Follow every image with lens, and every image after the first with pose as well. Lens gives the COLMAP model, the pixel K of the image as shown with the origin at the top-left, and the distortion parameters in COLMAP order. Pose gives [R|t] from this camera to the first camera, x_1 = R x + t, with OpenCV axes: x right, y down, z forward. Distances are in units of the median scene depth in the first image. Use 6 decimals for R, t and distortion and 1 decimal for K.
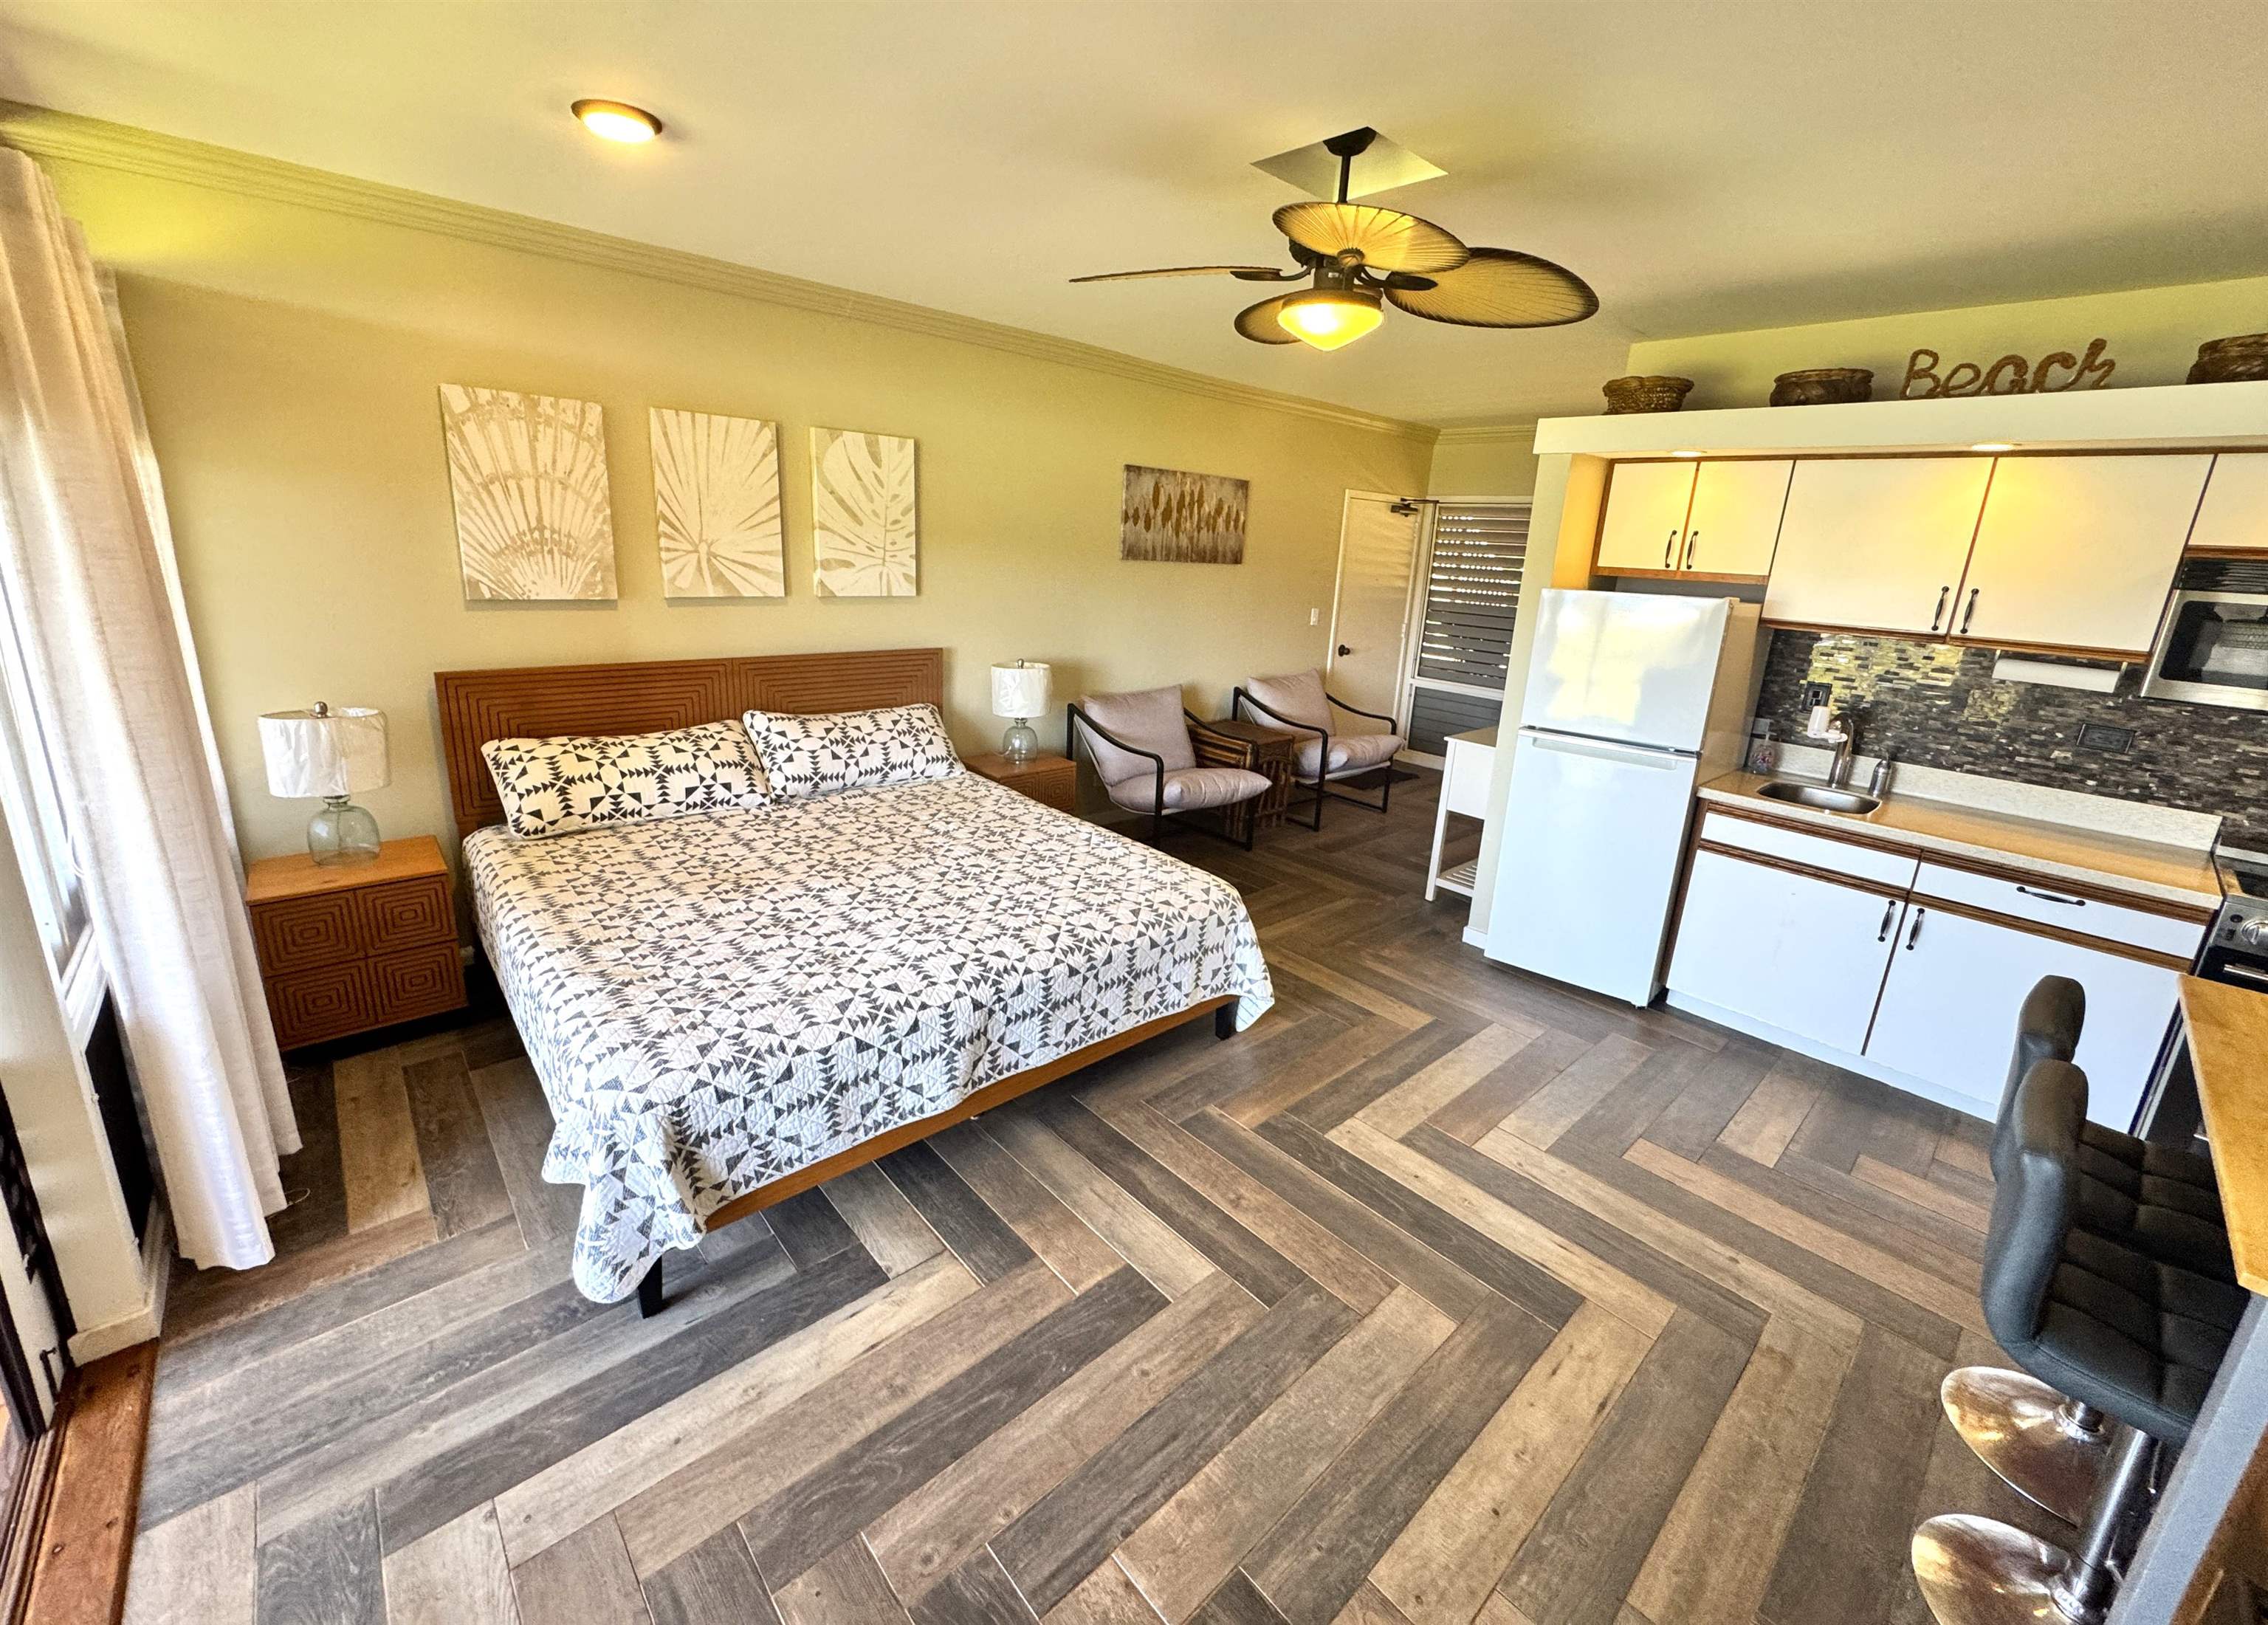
lens RADIAL K [[906.1, 0, 1132.5], [0, 906.1, 774.0], [0, 0, 1]] dist [-0.004546, 0.000744]
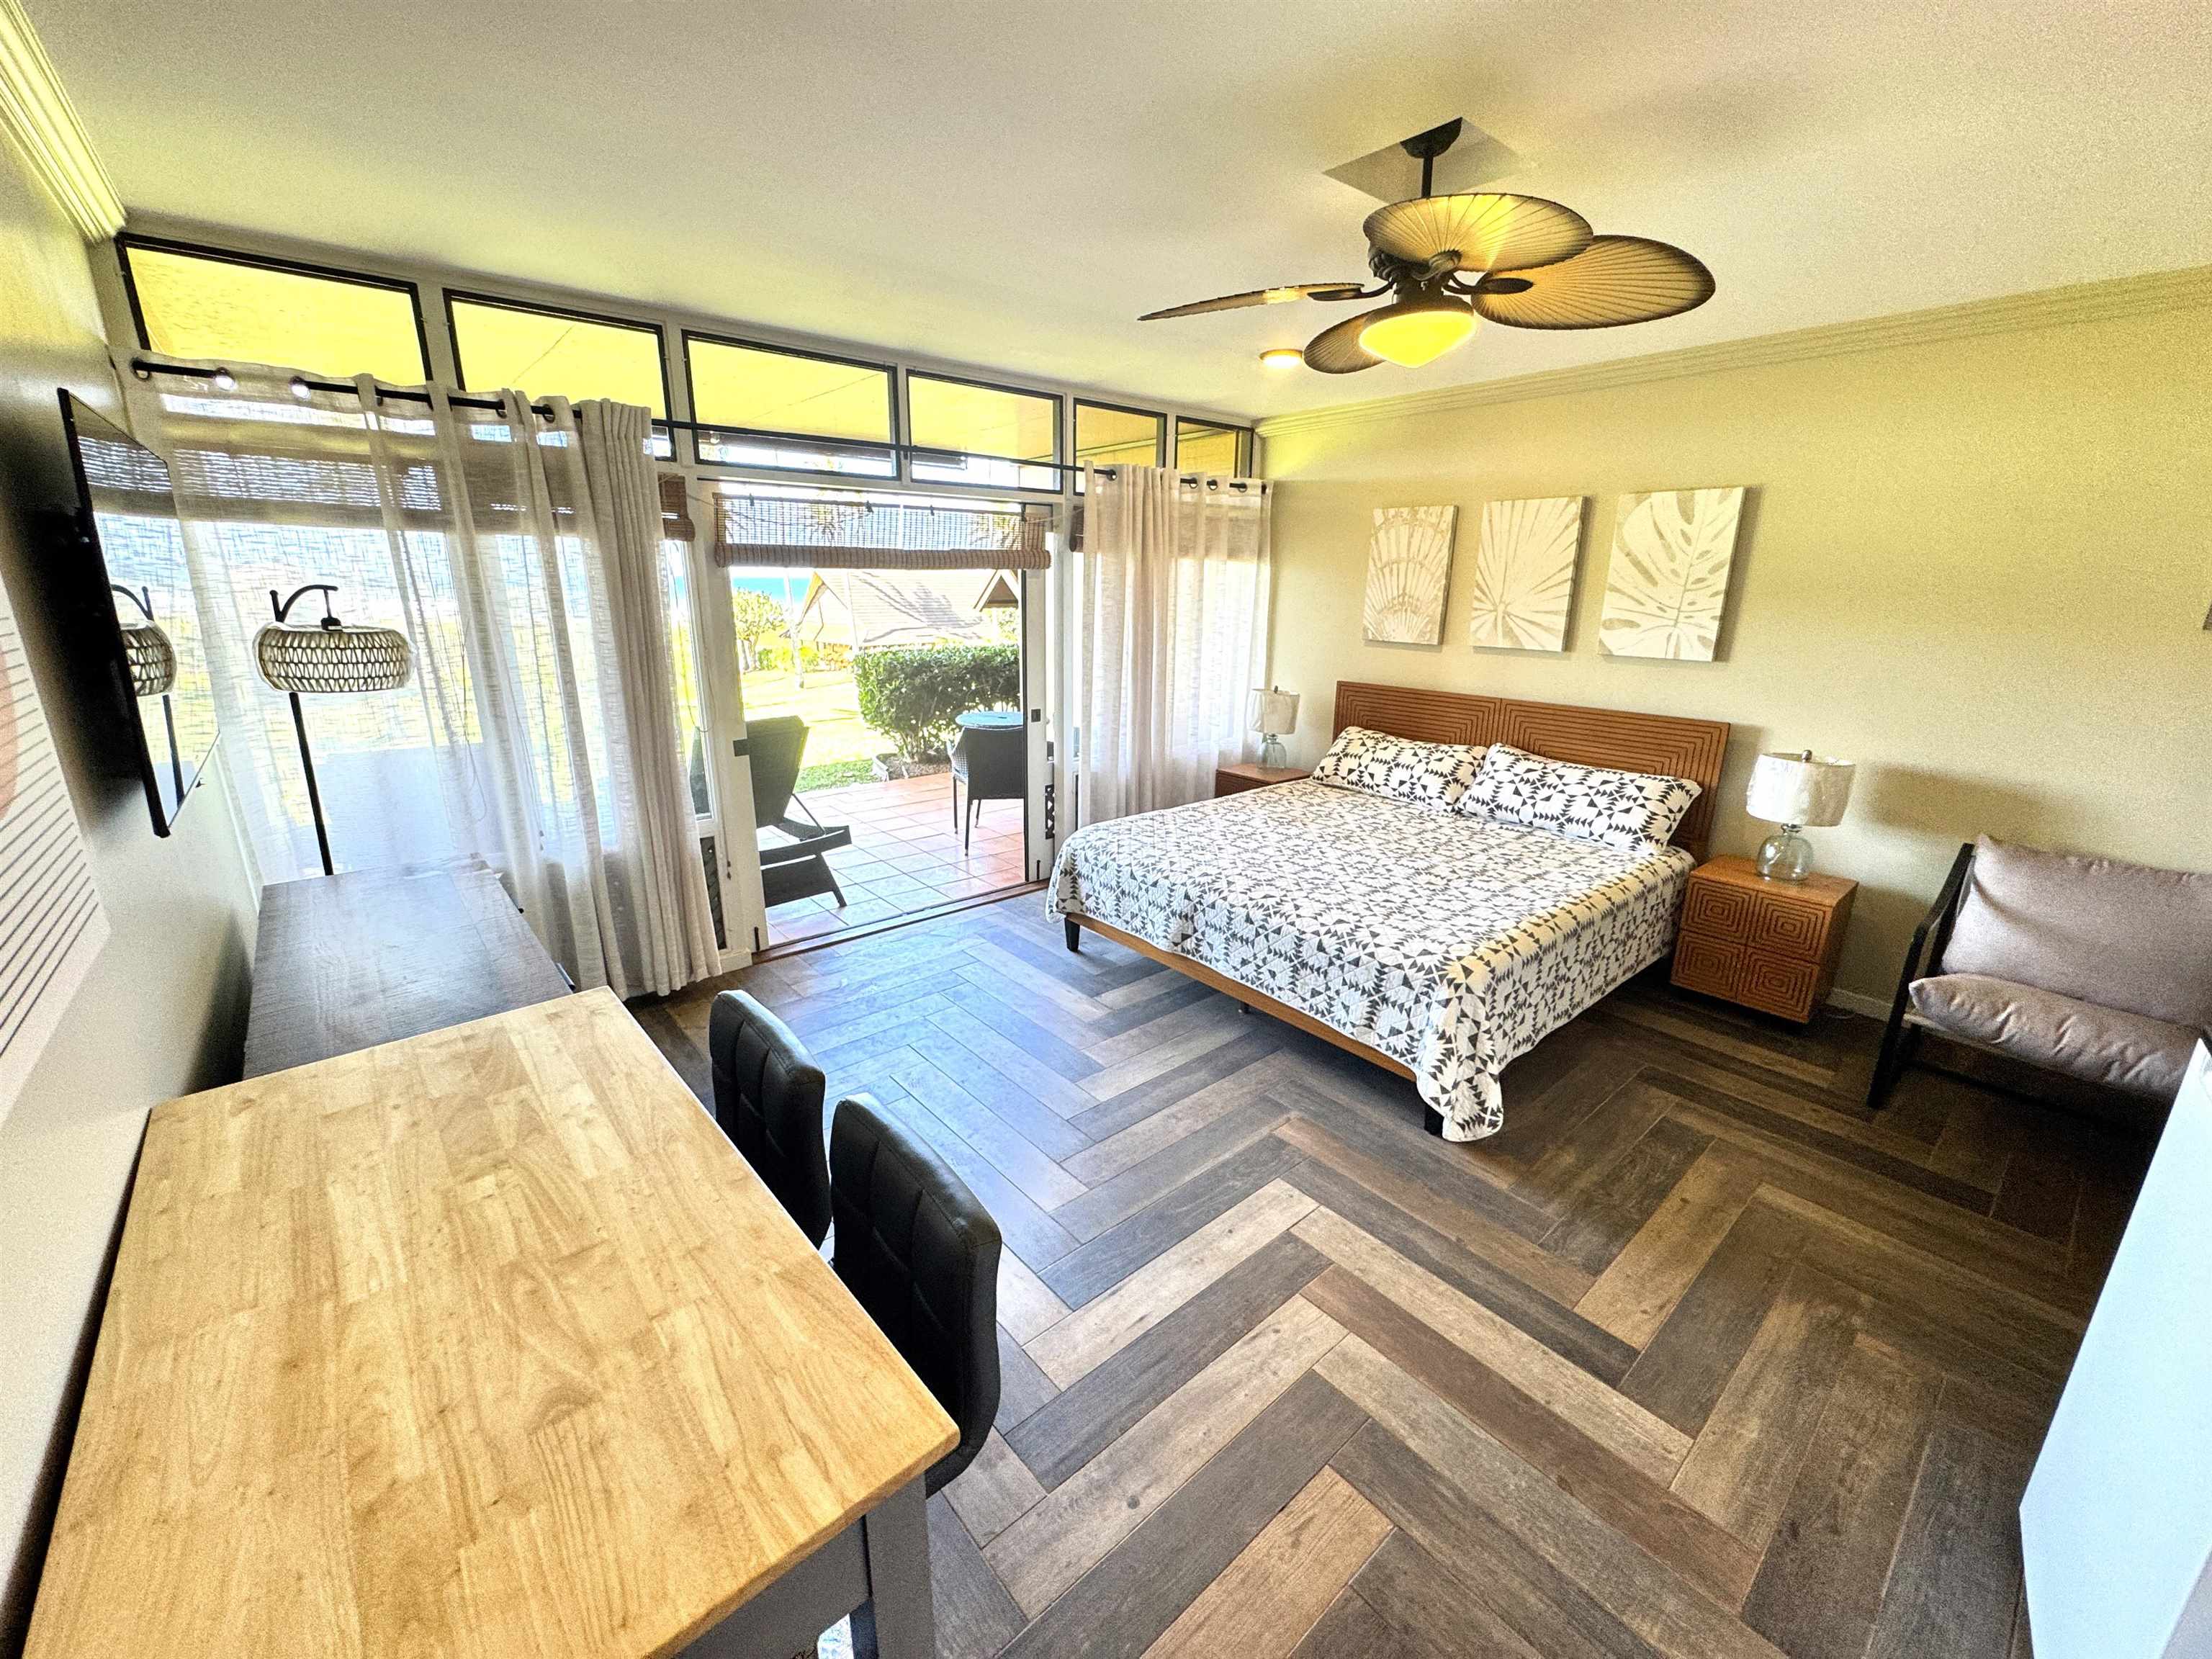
lens RADIAL K [[885.5, 0, 1107.1], [0, 885.5, 824.7], [0, 0, 1]] dist [-0.004342, 0.000661]
pose [[-0.028195, 0.217260, -0.975707, 0.922036], [-0.265078, 0.939523, 0.216863, -0.102698], [0.963815, 0.264753, 0.031101, 0.595336]]
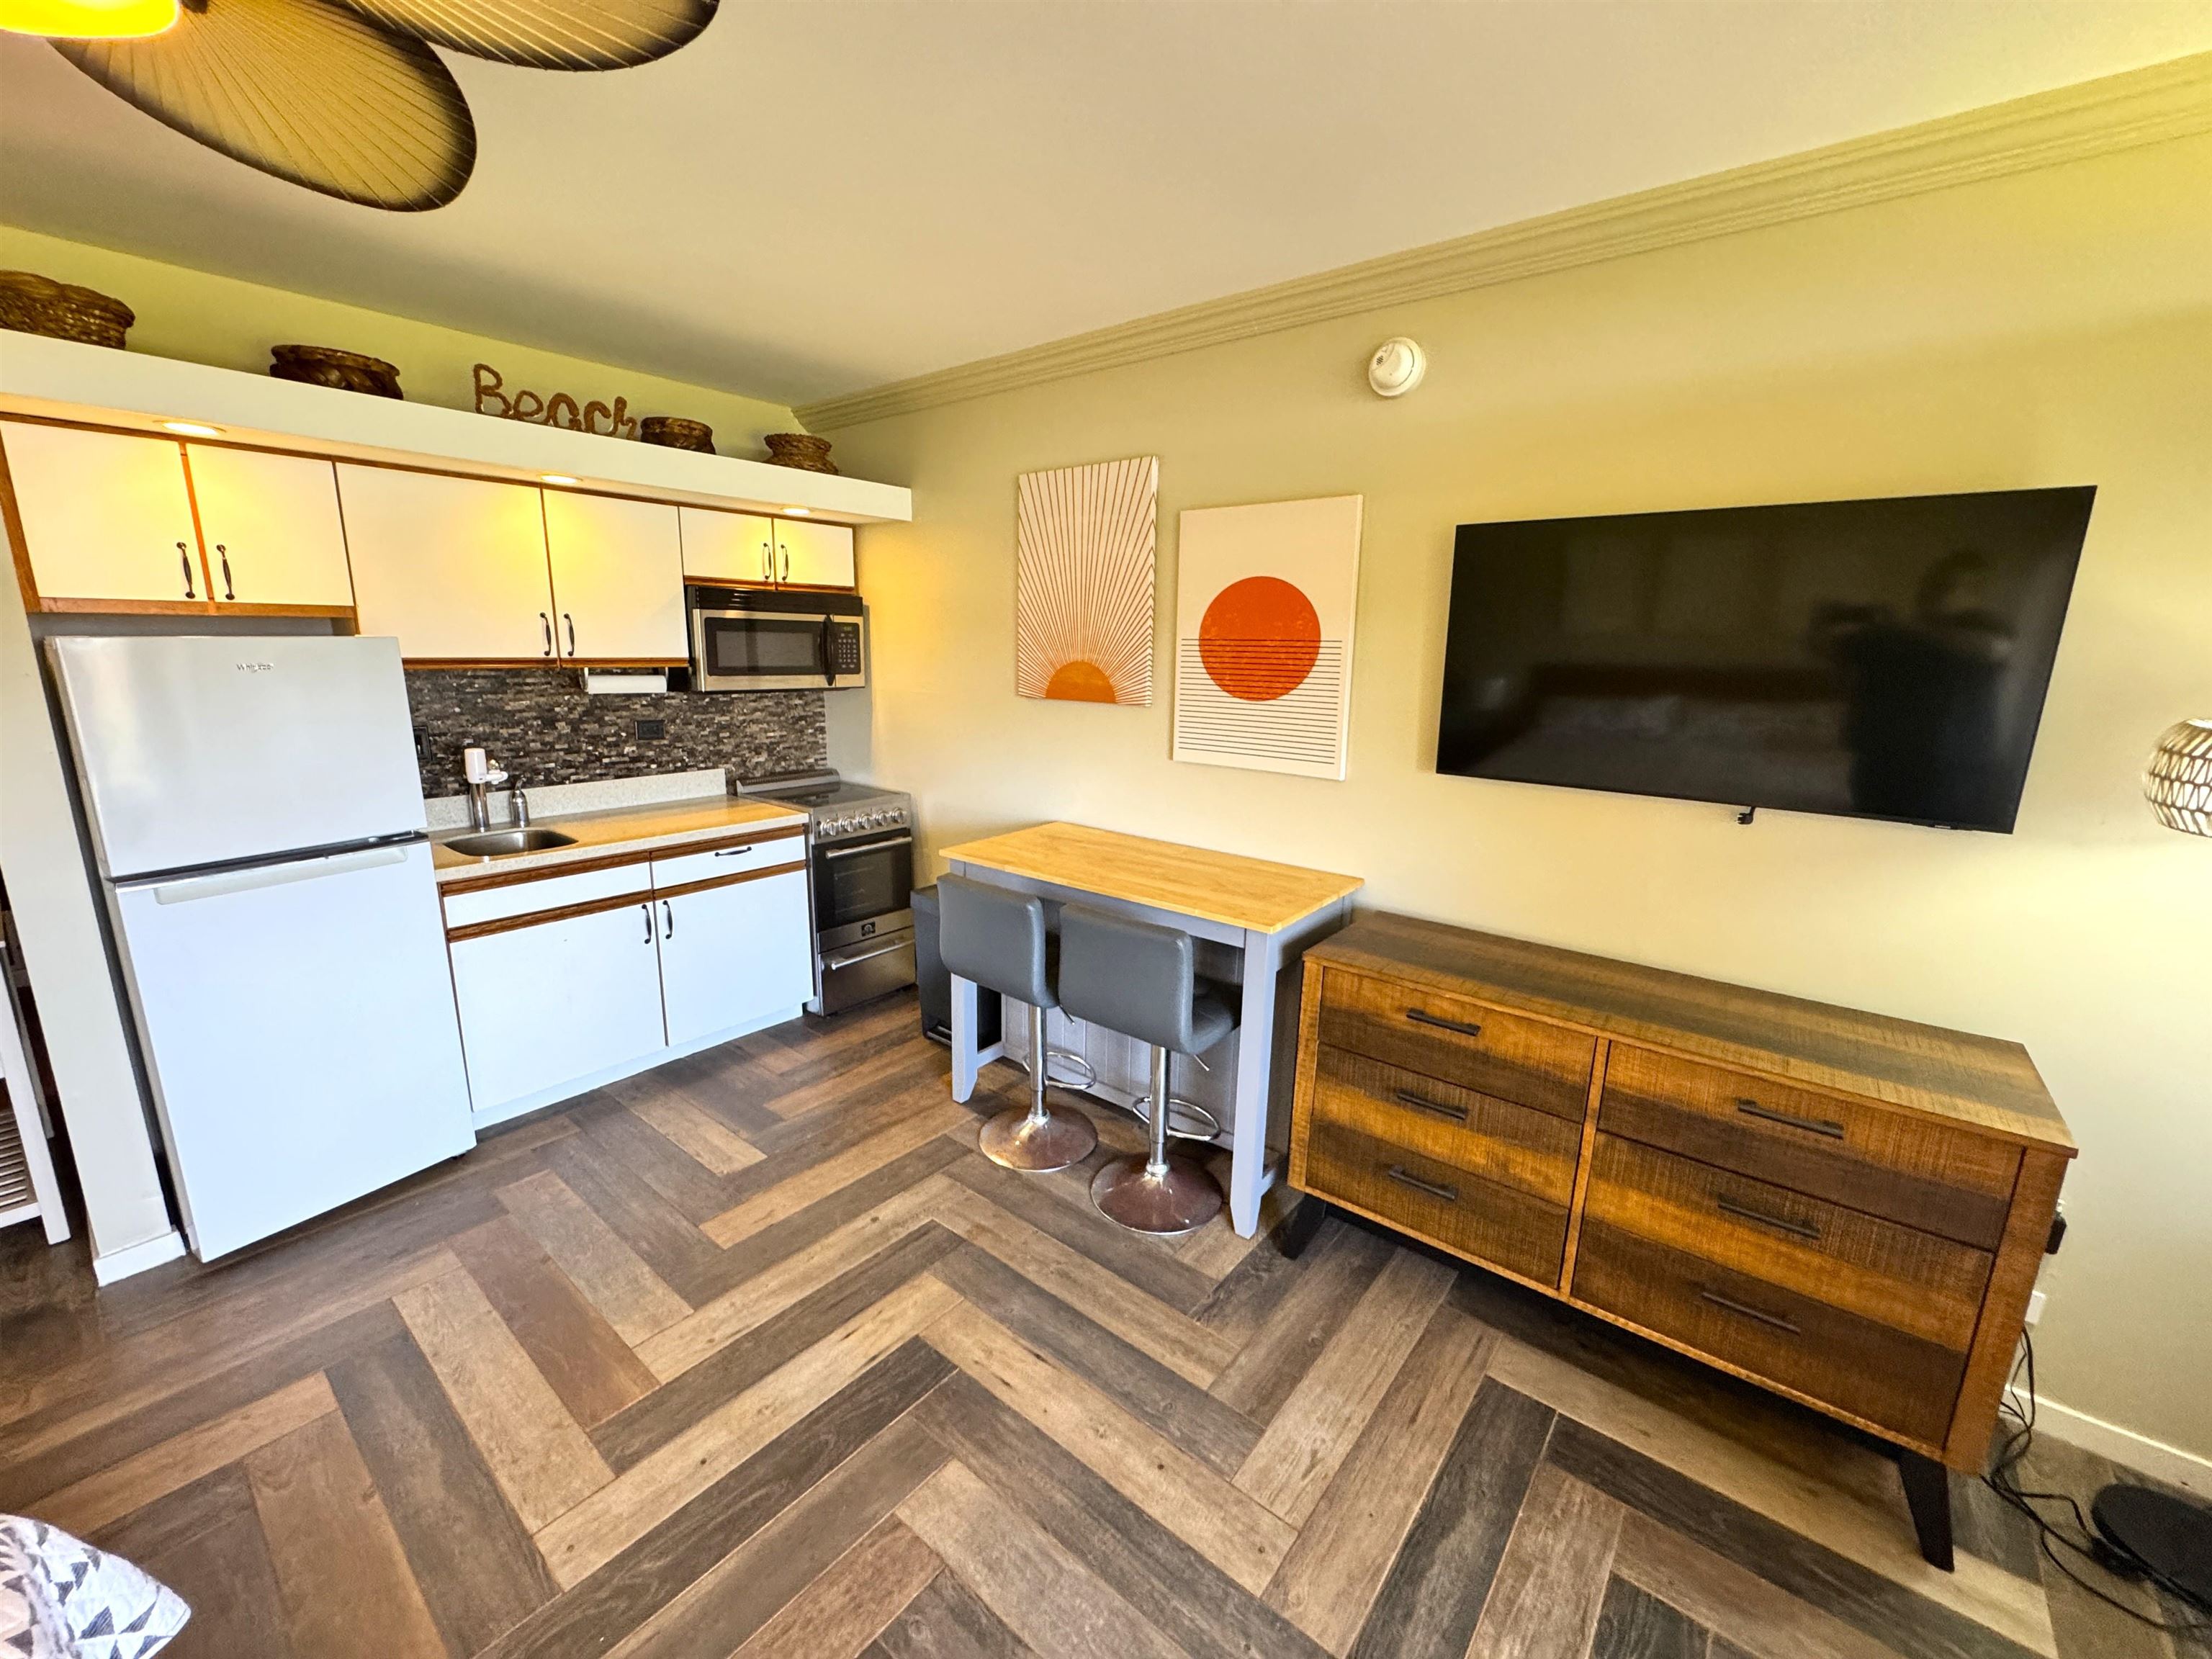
lens RADIAL K [[885.5, 0, 1106.7], [0, 885.5, 827.7], [0, 0, 1]] dist [-0.004342, 0.000661]
pose [[-0.149555, -0.260388, 0.953851, -0.217140], [0.224520, 0.930557, 0.289232, -0.121772], [-0.962925, 0.257414, -0.080707, 0.506385]]
